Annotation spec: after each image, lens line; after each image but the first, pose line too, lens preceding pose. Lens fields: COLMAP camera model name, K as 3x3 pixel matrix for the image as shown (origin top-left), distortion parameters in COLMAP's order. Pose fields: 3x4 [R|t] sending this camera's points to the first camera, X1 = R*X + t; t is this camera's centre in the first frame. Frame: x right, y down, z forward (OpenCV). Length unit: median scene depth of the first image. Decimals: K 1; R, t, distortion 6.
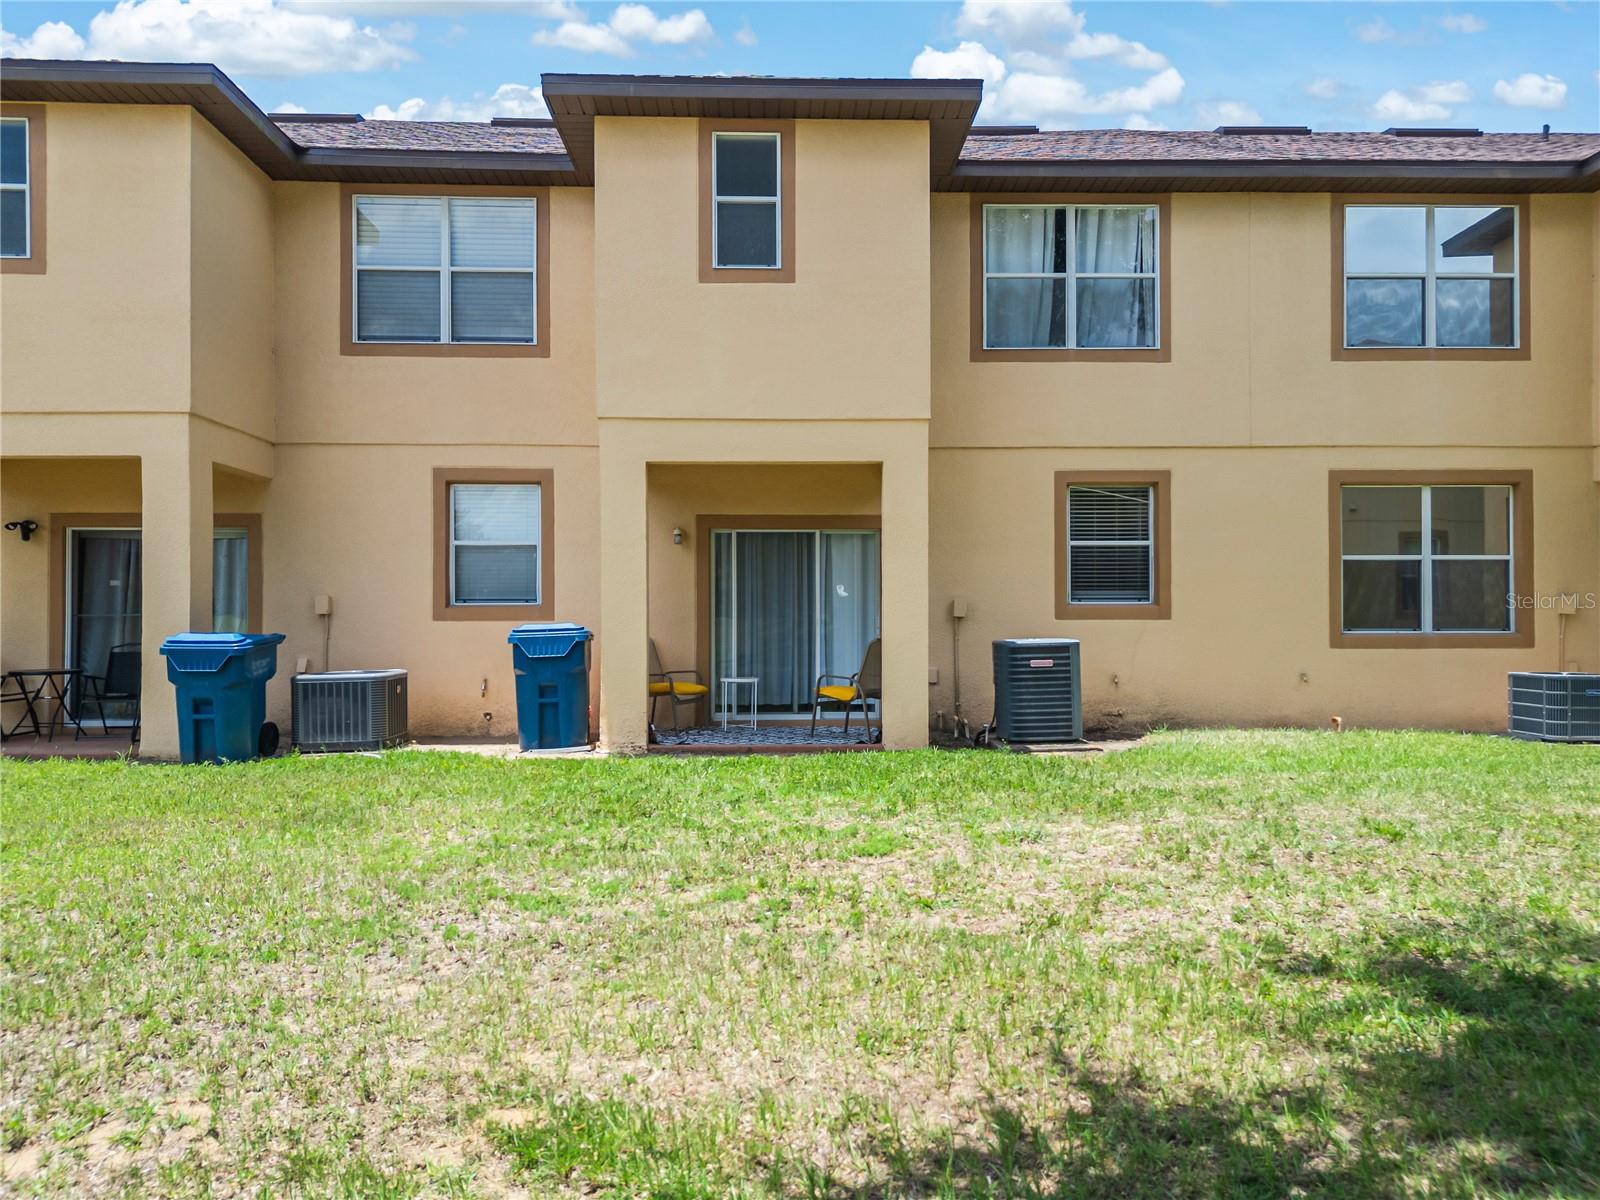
lens RADIAL K [[1120.9, 0, 810.0], [0, 1120.9, 605.3], [0, 0, 1]] dist [0.043230, -0.037422]
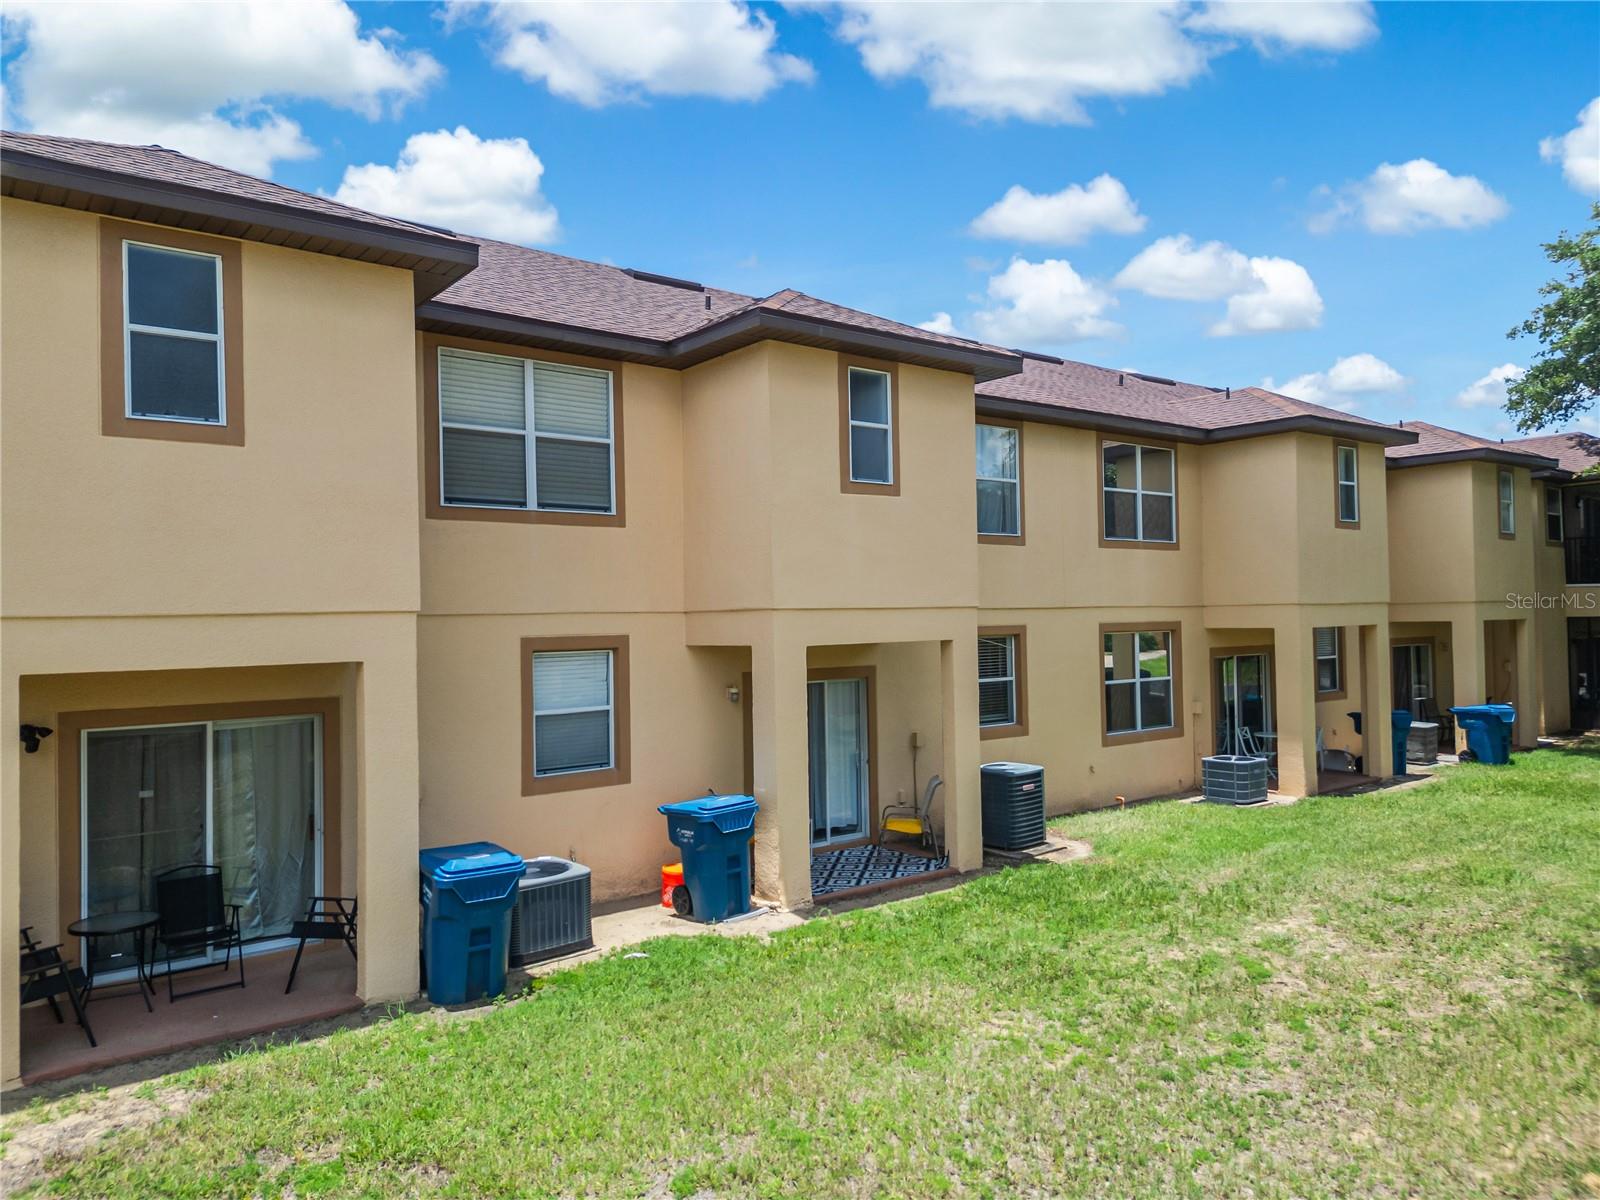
lens RADIAL K [[1120.9, 0, 804.1], [0, 1120.9, 609.2], [0, 0, 1]] dist [0.043230, -0.037422]
pose [[0.796932, -0.007329, 0.604025, -0.722114], [0.008592, 0.999963, 0.000797, -0.145404], [-0.604009, 0.004555, 0.796965, 0.085541]]
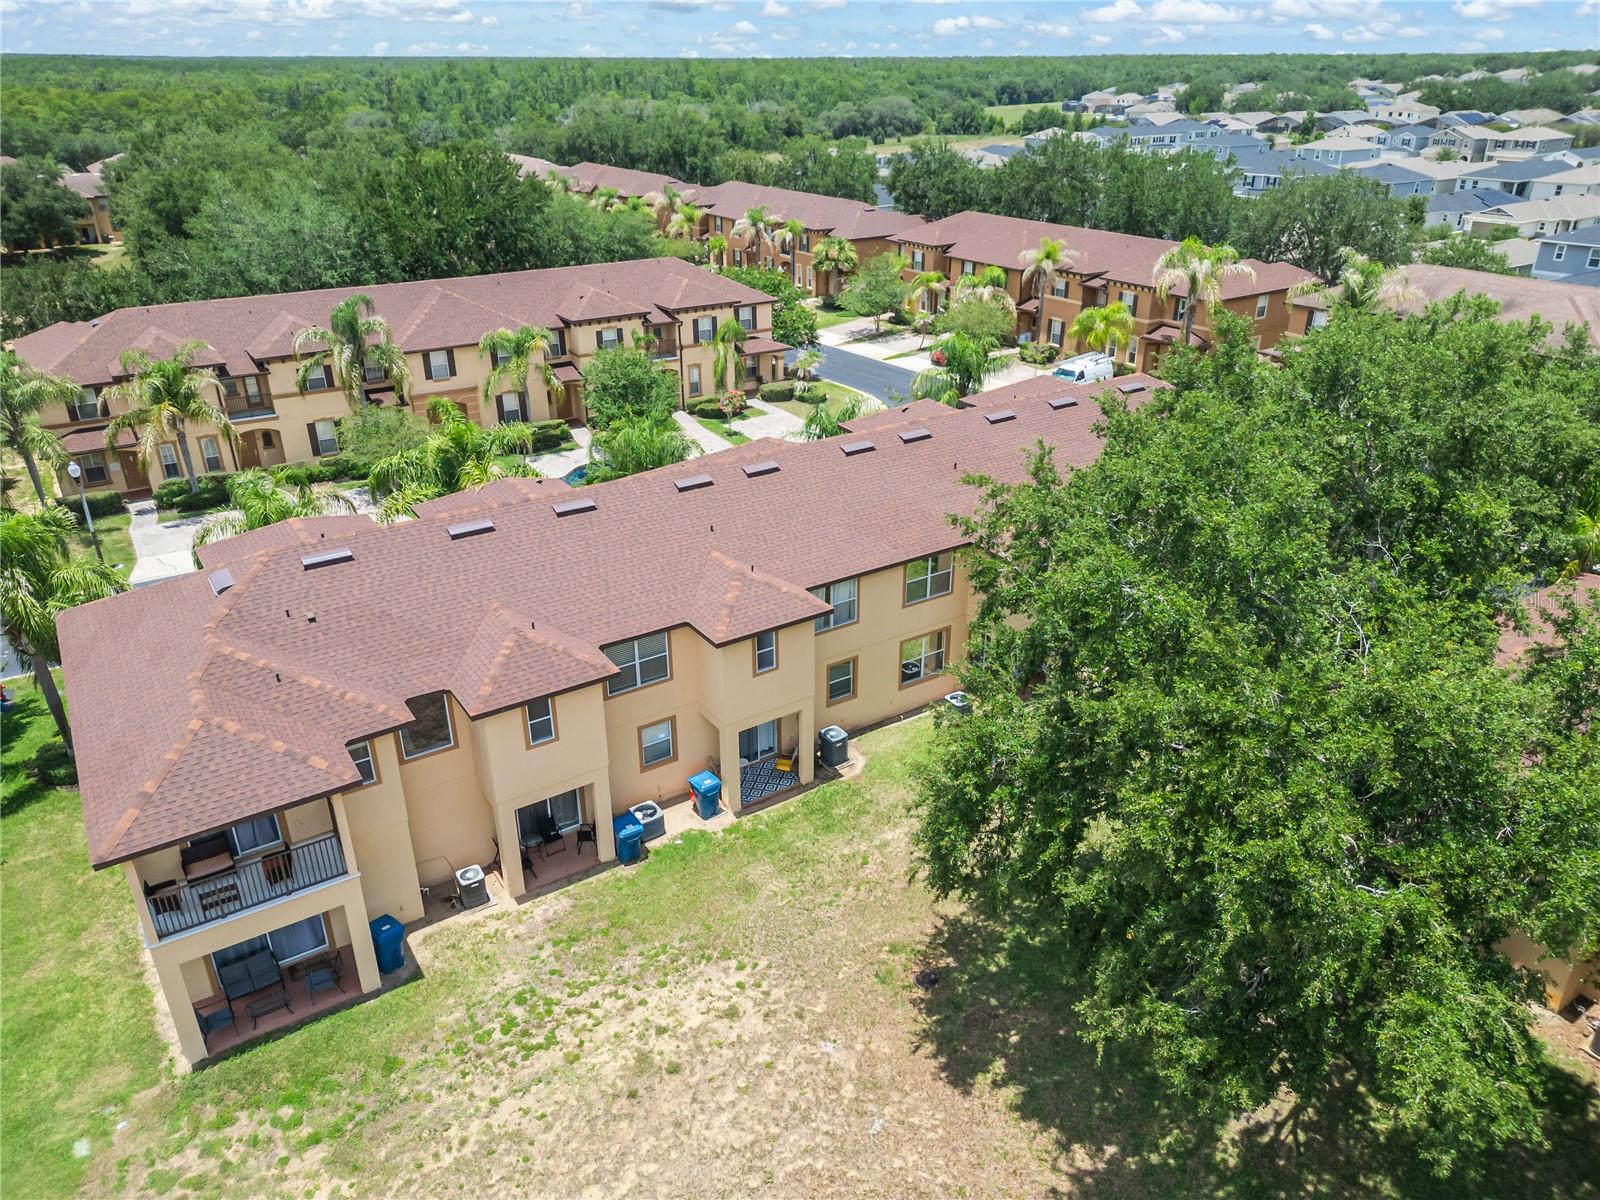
lens RADIAL K [[1120.9, 0, 801.8], [0, 1120.9, 589.9], [0, 0, 1]] dist [0.043230, -0.037422]
pose [[0.851202, -0.230598, 0.471465, -1.201934], [-0.007583, 0.892808, 0.450373, -1.653304], [-0.524783, -0.386934, 0.758212, -1.145240]]
